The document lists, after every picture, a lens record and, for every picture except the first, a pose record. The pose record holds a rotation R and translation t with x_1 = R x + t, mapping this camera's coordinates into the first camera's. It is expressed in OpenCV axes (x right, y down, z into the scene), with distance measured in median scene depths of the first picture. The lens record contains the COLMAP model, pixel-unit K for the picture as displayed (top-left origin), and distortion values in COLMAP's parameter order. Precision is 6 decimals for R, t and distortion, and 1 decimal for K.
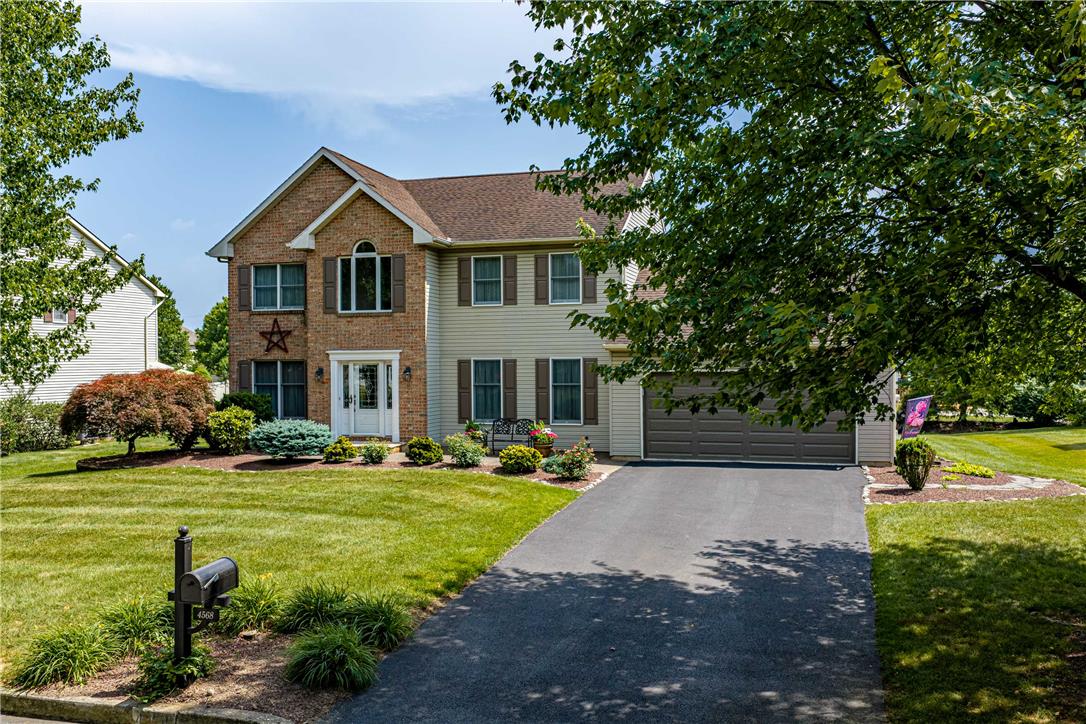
lens RADIAL K [[908.1, 0, 549.4], [0, 908.1, 360.1], [0, 0, 1]] dist [0.014842, -0.031768]
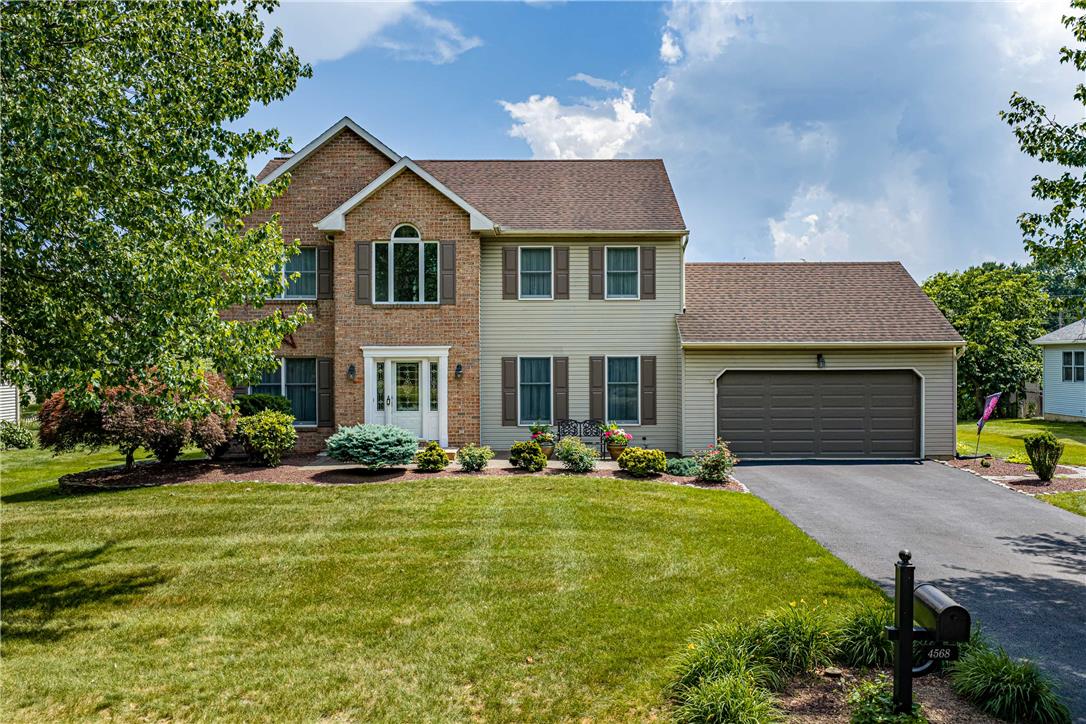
lens RADIAL K [[908.1, 0, 542.7], [0, 908.1, 365.2], [0, 0, 1]] dist [0.014842, -0.031768]
pose [[0.961390, 0.001875, 0.275183, -0.321893], [-0.003480, 0.999980, 0.005346, 0.002831], [-0.275168, -0.006097, 0.961377, 0.097406]]
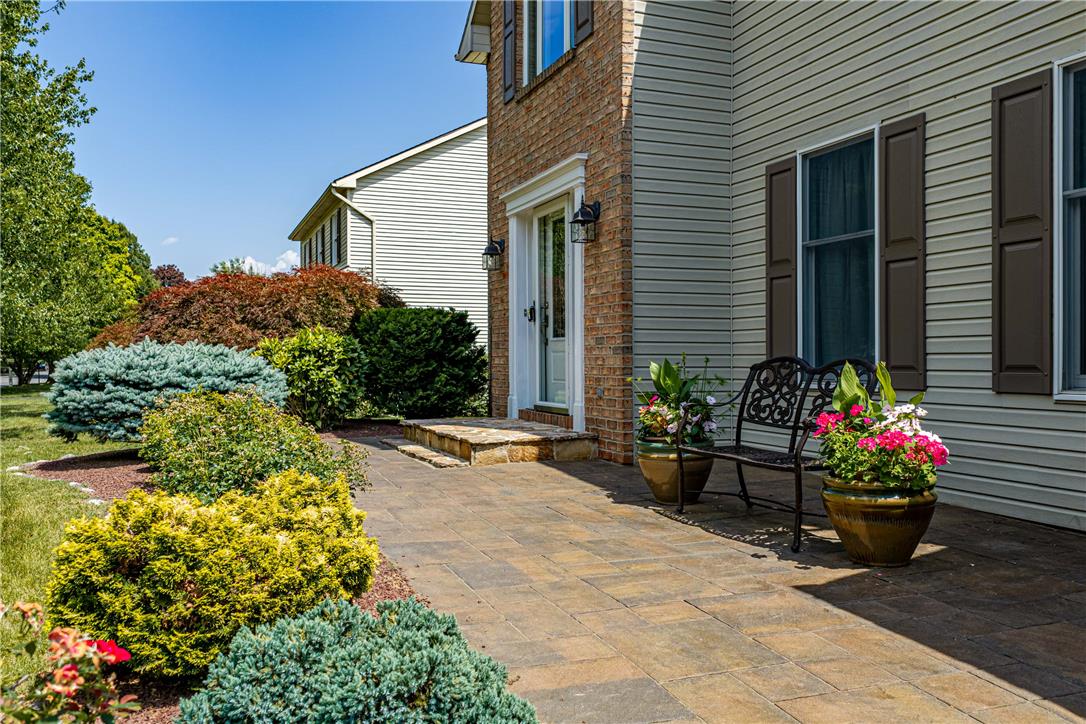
lens RADIAL K [[908.1, 0, 545.6], [0, 908.1, 359.9], [0, 0, 1]] dist [0.014842, -0.031768]
pose [[0.595668, 0.009713, -0.803172, 0.092379], [-0.001819, 0.999941, 0.010743, 0.059451], [0.803229, -0.004938, 0.595650, 0.782828]]
